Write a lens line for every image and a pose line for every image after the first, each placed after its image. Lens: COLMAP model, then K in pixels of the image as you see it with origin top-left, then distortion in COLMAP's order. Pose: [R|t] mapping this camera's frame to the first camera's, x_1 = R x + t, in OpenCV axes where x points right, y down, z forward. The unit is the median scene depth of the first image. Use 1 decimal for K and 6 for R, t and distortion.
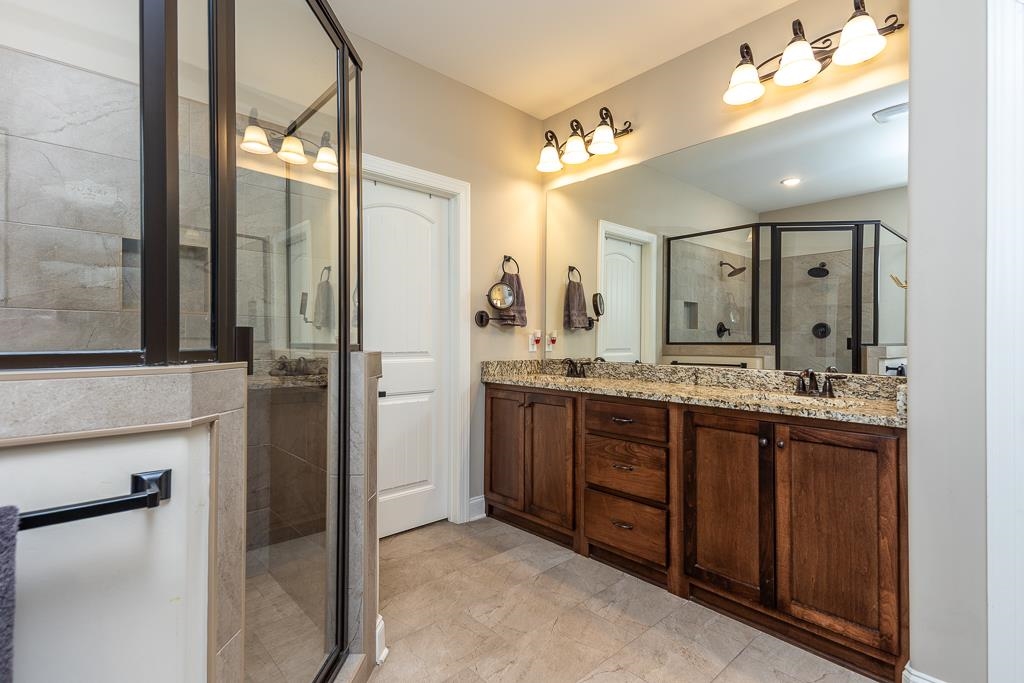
lens RADIAL K [[481.2, 0, 512.0], [0, 481.2, 341.5], [0, 0, 1]] dist [0.035417, -0.021658]
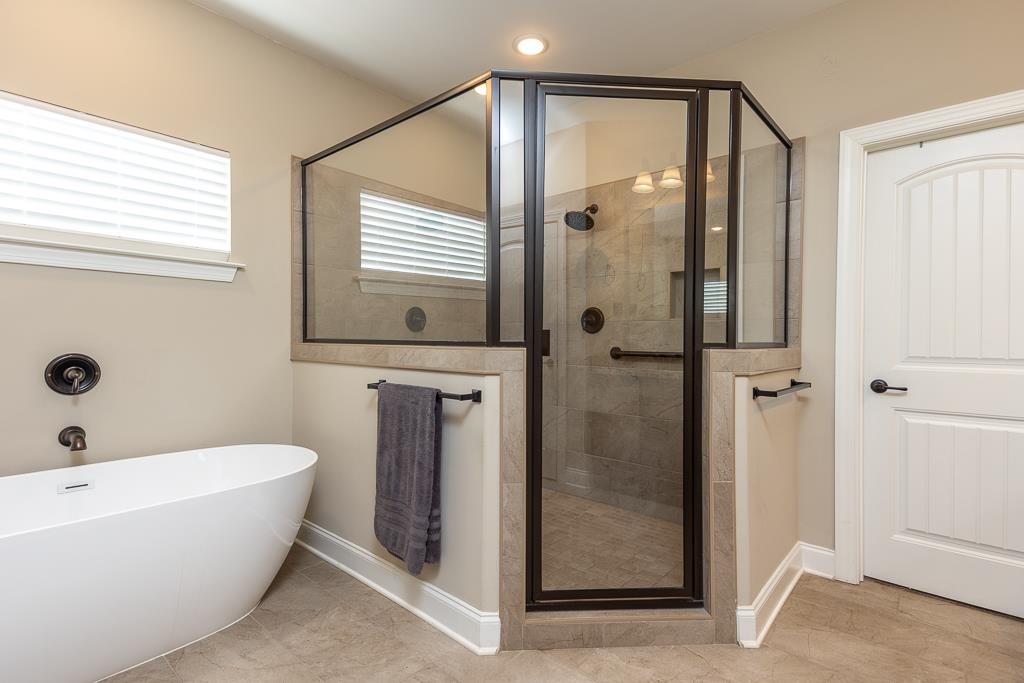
lens RADIAL K [[489.0, 0, 512.0], [0, 489.0, 341.5], [0, 0, 1]] dist [0.054609, -0.023578]
pose [[0.105809, 0.007176, -0.994361, 0.482325], [-0.012552, 0.999904, 0.005881, 0.001321], [0.994307, 0.011859, 0.105889, 0.245793]]
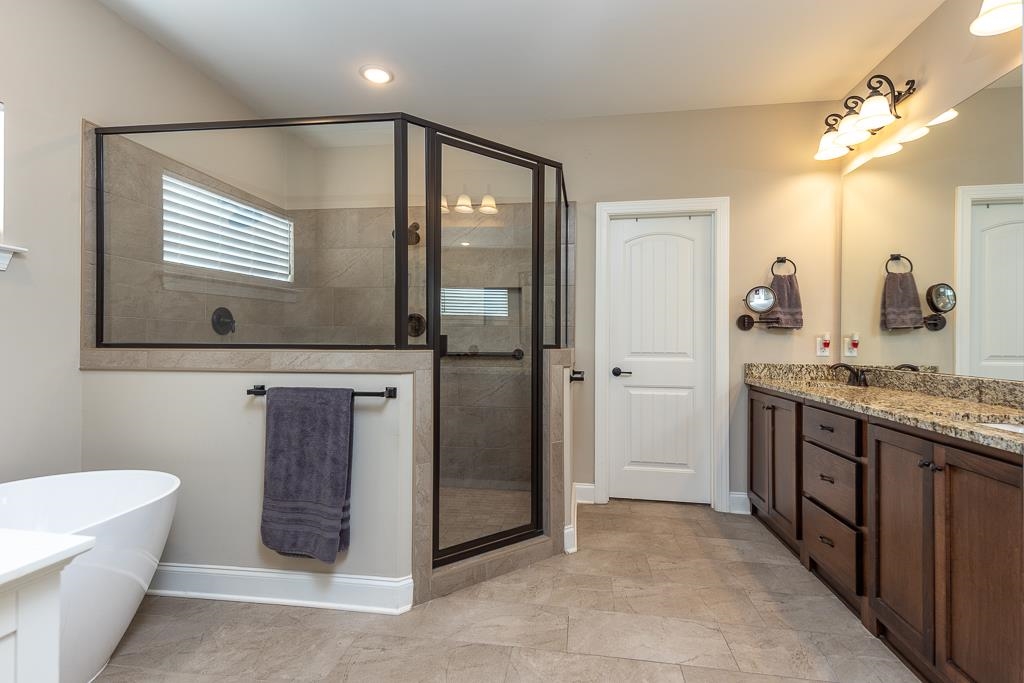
lens RADIAL K [[489.0, 0, 512.0], [0, 489.0, 341.5], [0, 0, 1]] dist [0.054609, -0.023578]
pose [[0.629444, 0.001450, -0.777044, 0.529706], [-0.007344, 0.999965, -0.004084, 0.002421], [0.777011, 0.008277, 0.629433, -0.074388]]
